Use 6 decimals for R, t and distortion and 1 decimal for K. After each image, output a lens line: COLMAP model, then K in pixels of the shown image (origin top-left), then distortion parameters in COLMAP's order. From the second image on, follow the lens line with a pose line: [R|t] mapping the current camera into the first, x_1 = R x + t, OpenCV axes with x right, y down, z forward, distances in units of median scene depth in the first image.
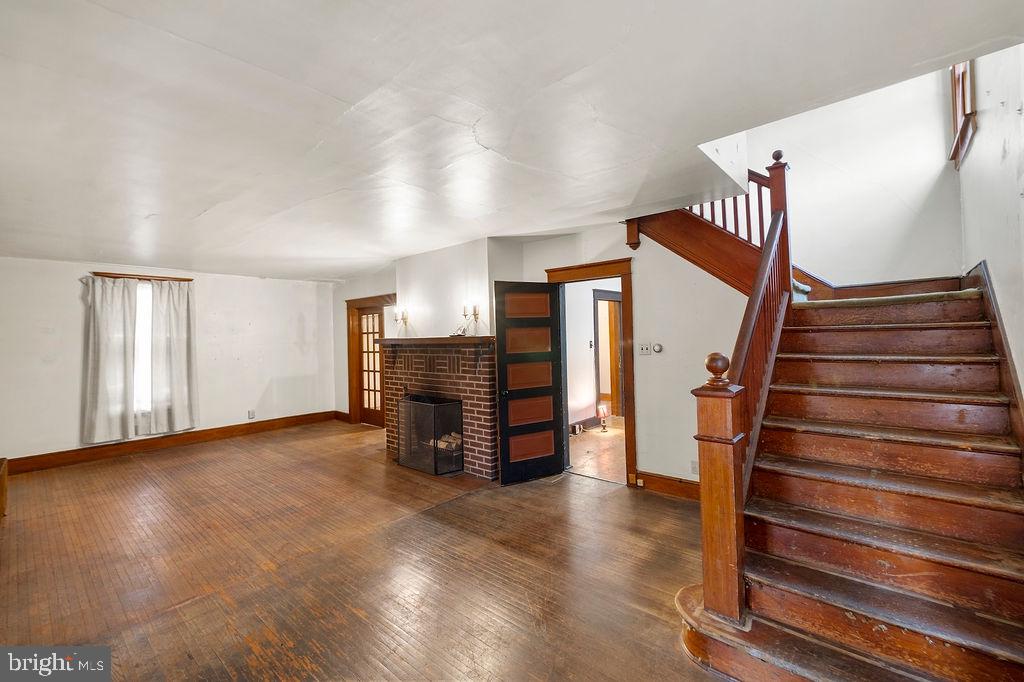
lens RADIAL K [[436.2, 0, 504.0], [0, 436.2, 335.9], [0, 0, 1]] dist [-0.000250, 0.000161]
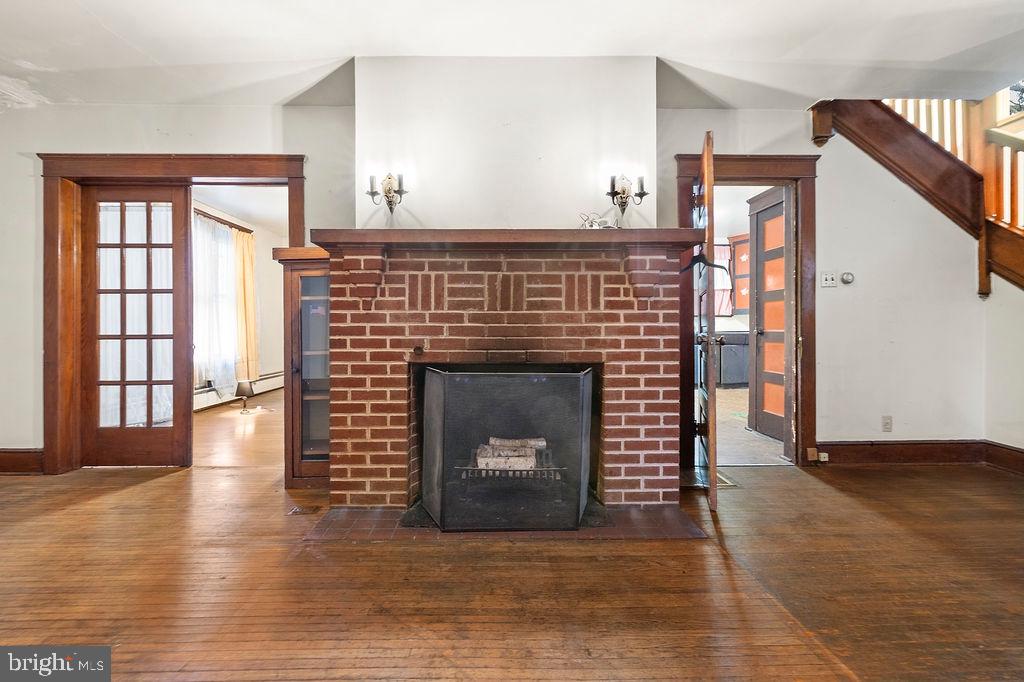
lens RADIAL K [[436.2, 0, 502.4], [0, 436.2, 334.1], [0, 0, 1]] dist [-0.000250, 0.000161]
pose [[0.730435, 0.019474, 0.682704, -0.527183], [-0.014433, 0.999810, -0.013078, 0.123795], [-0.682830, -0.000301, 0.730578, 0.719202]]
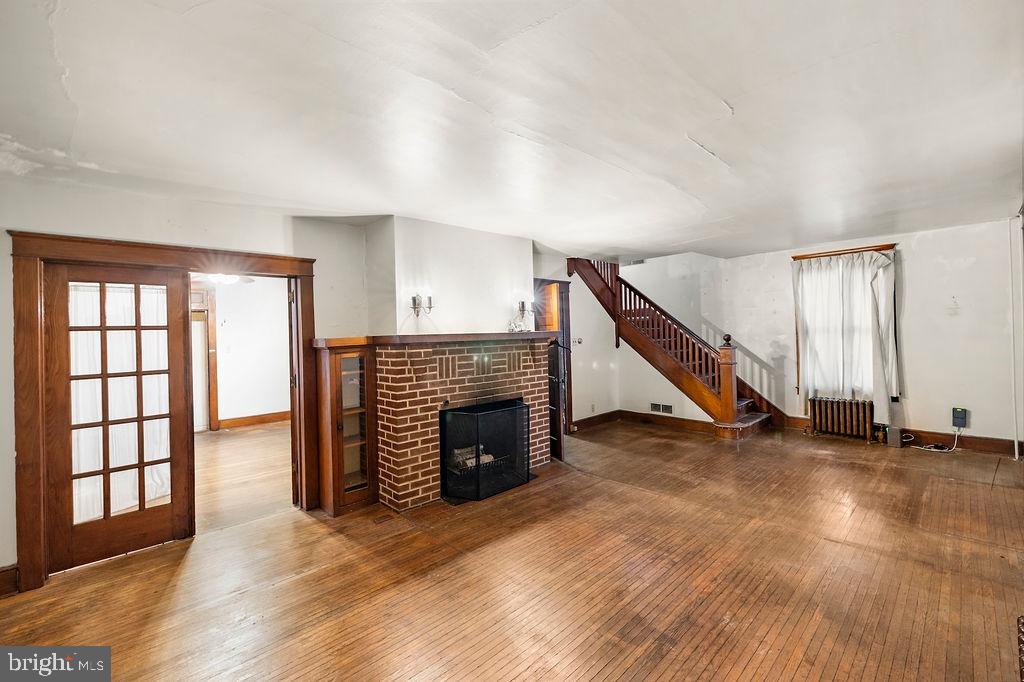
lens RADIAL K [[436.2, 0, 506.5], [0, 436.2, 335.0], [0, 0, 1]] dist [-0.000250, 0.000161]
pose [[0.085048, 0.019093, 0.996194, -1.081237], [0.026765, 0.999412, -0.021439, 0.028719], [-0.996017, 0.028486, 0.084487, 0.956823]]
